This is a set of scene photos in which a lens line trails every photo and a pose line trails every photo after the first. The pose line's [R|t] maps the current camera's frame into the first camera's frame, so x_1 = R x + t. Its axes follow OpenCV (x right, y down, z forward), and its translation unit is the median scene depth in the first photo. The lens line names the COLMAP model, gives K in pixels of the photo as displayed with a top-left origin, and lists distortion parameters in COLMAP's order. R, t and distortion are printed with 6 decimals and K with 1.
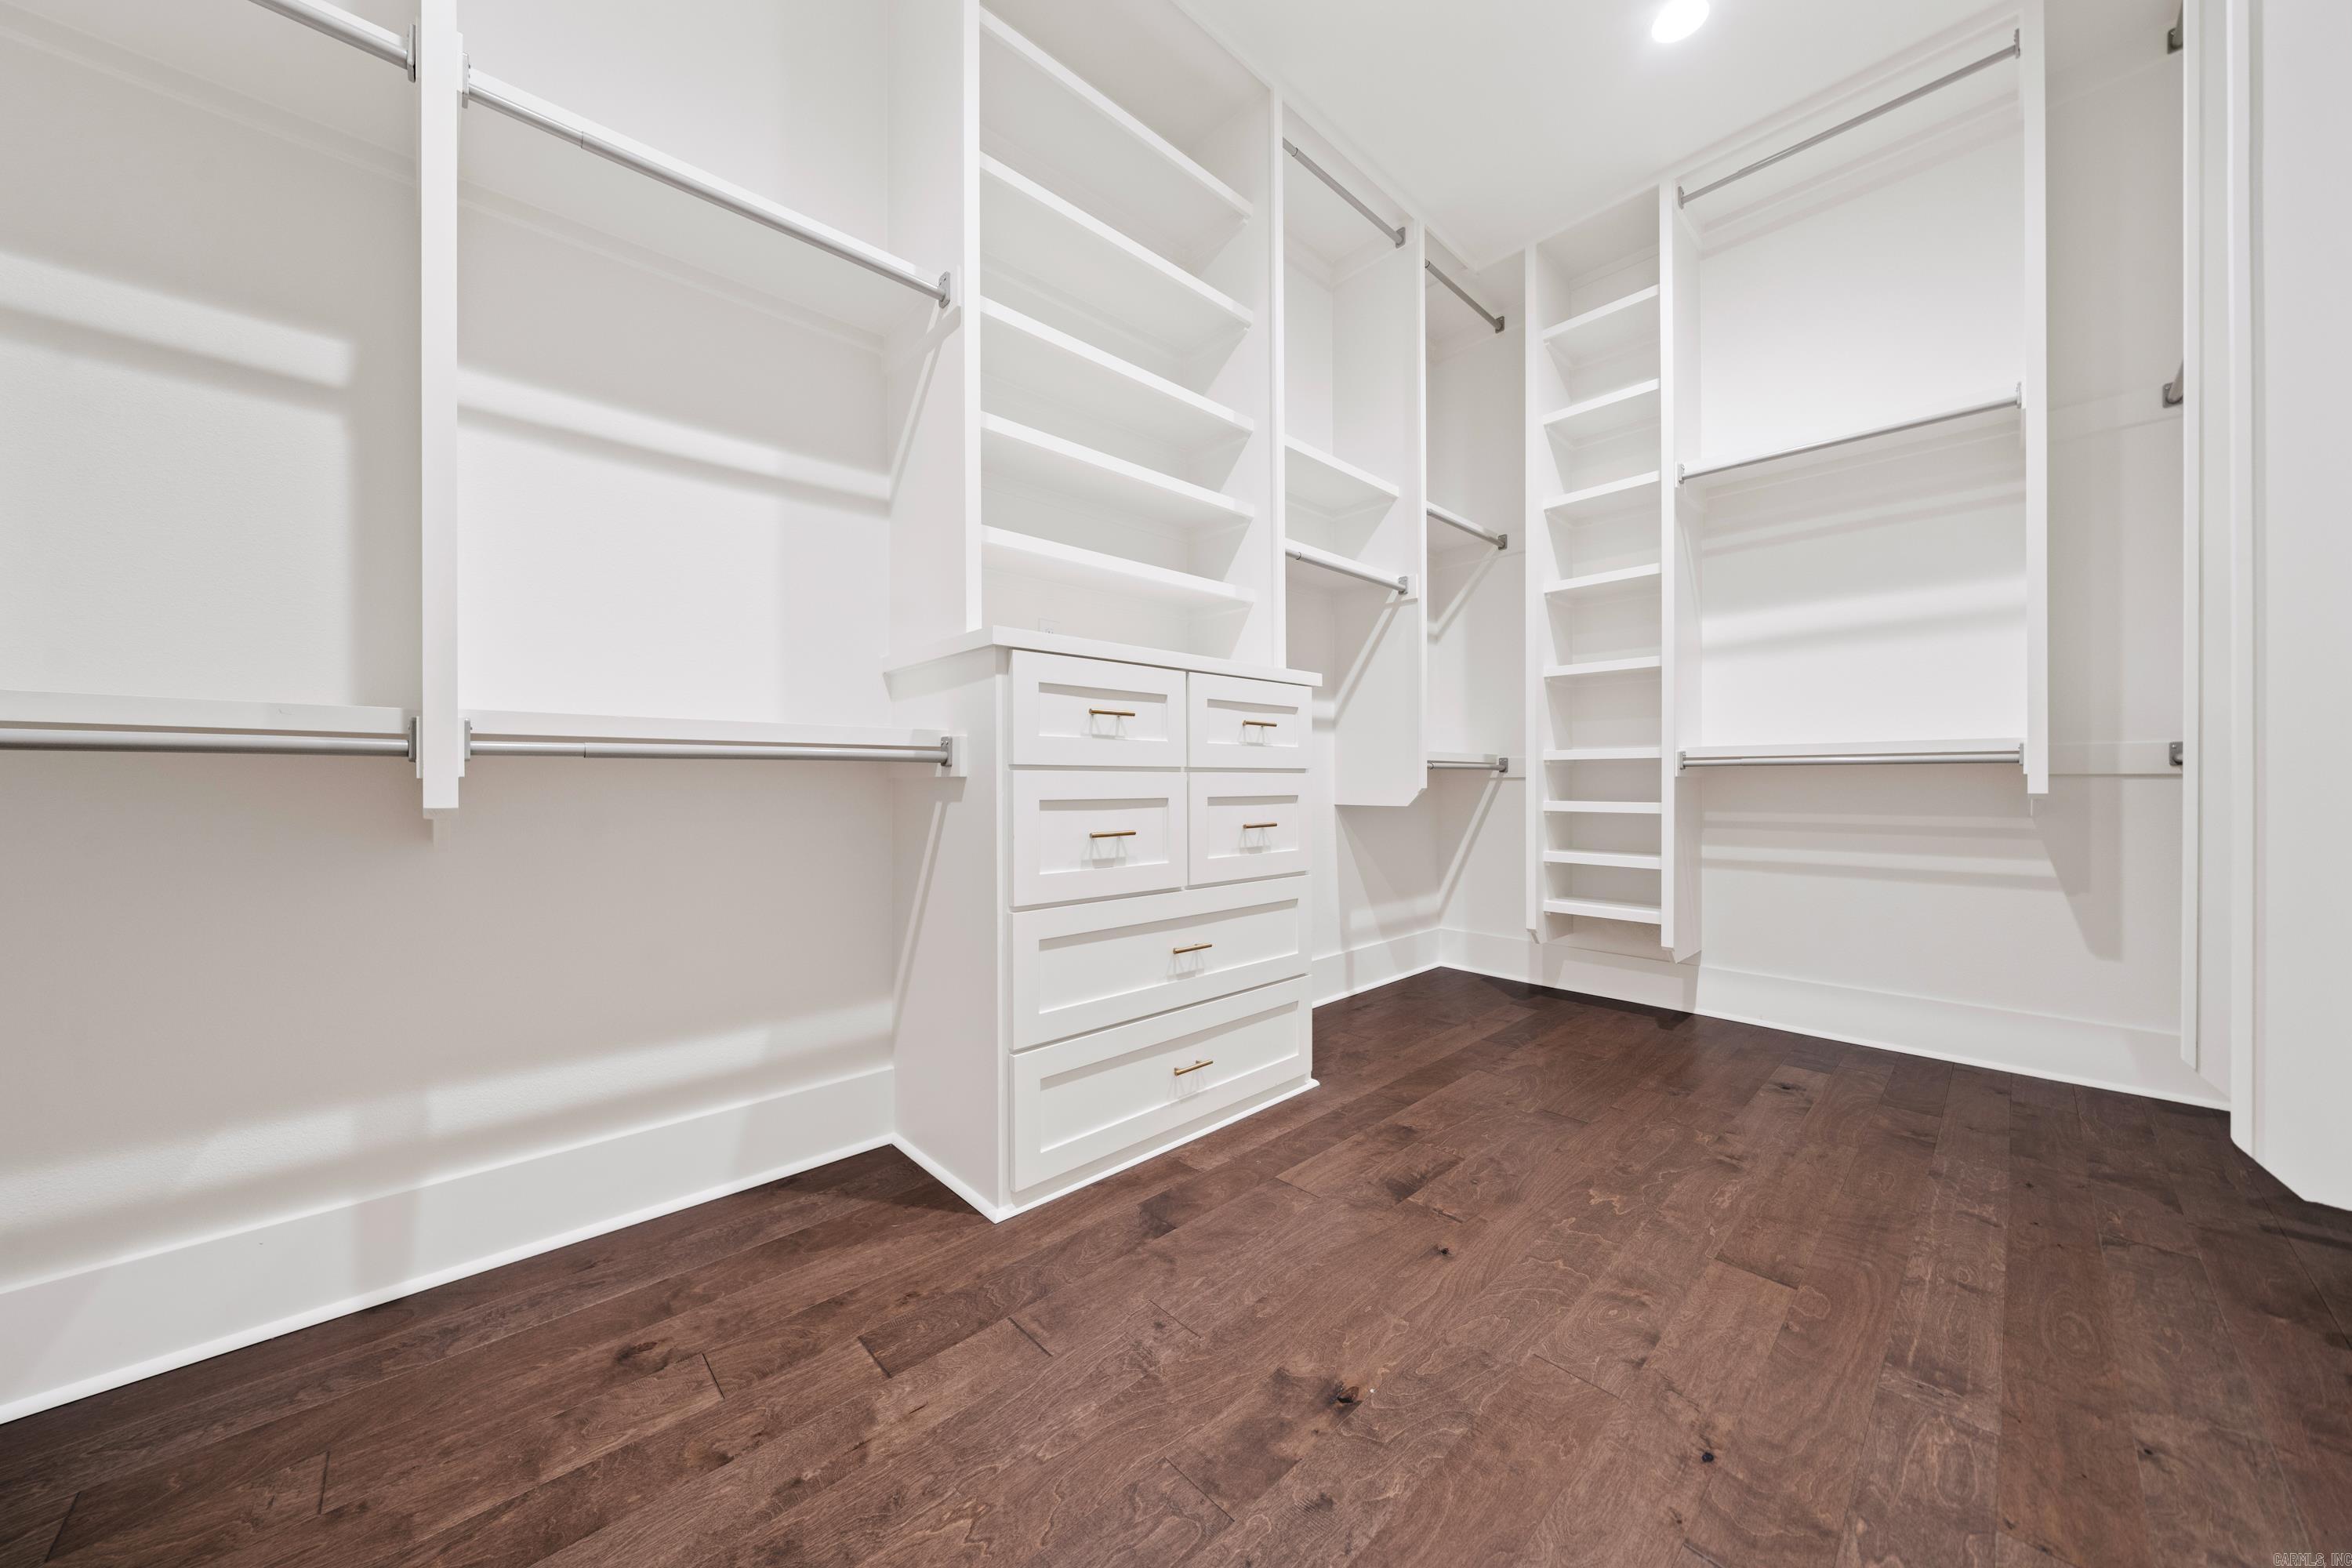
lens RADIAL K [[801.3, 0, 1169.6], [0, 801.3, 785.1], [0, 0, 1]] dist [-0.004820, -0.000330]
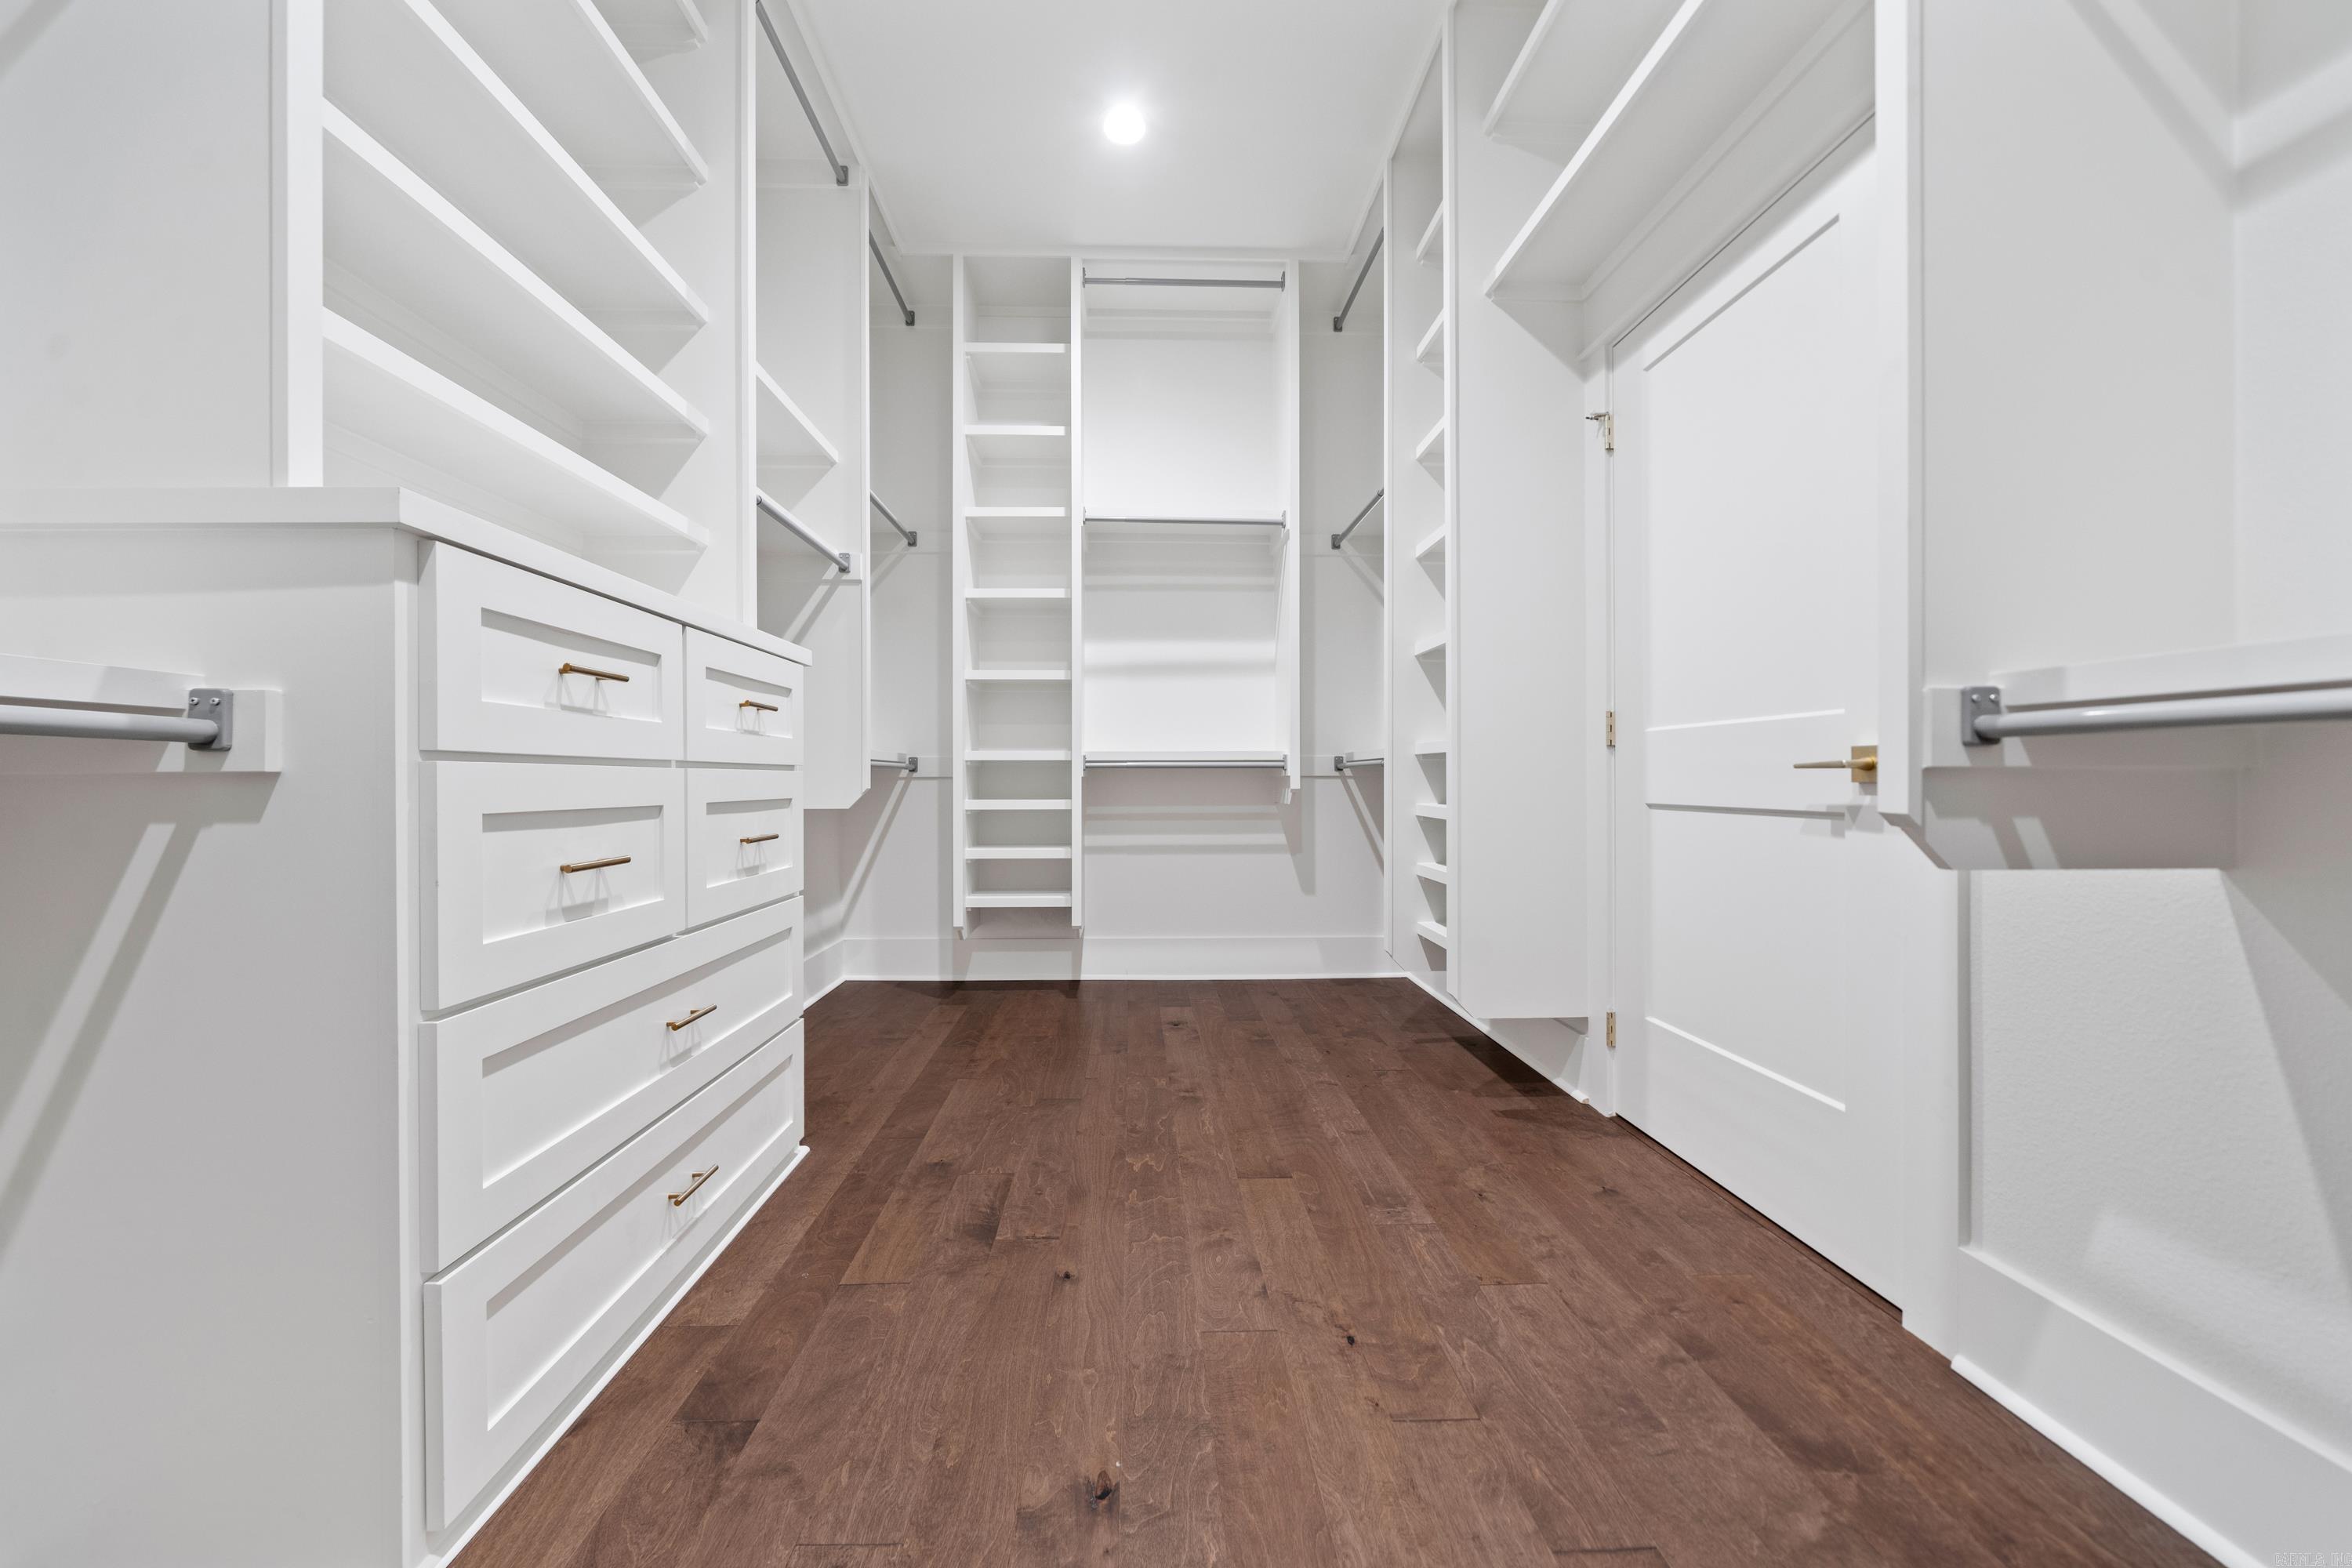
lens RADIAL K [[801.3, 0, 1165.1], [0, 801.3, 779.3], [0, 0, 1]] dist [-0.004820, -0.000330]
pose [[0.661257, 0.000503, 0.750159, -0.231458], [0.005287, 0.999972, -0.005332, -0.000153], [-0.750141, 0.007492, 0.661236, 0.223179]]
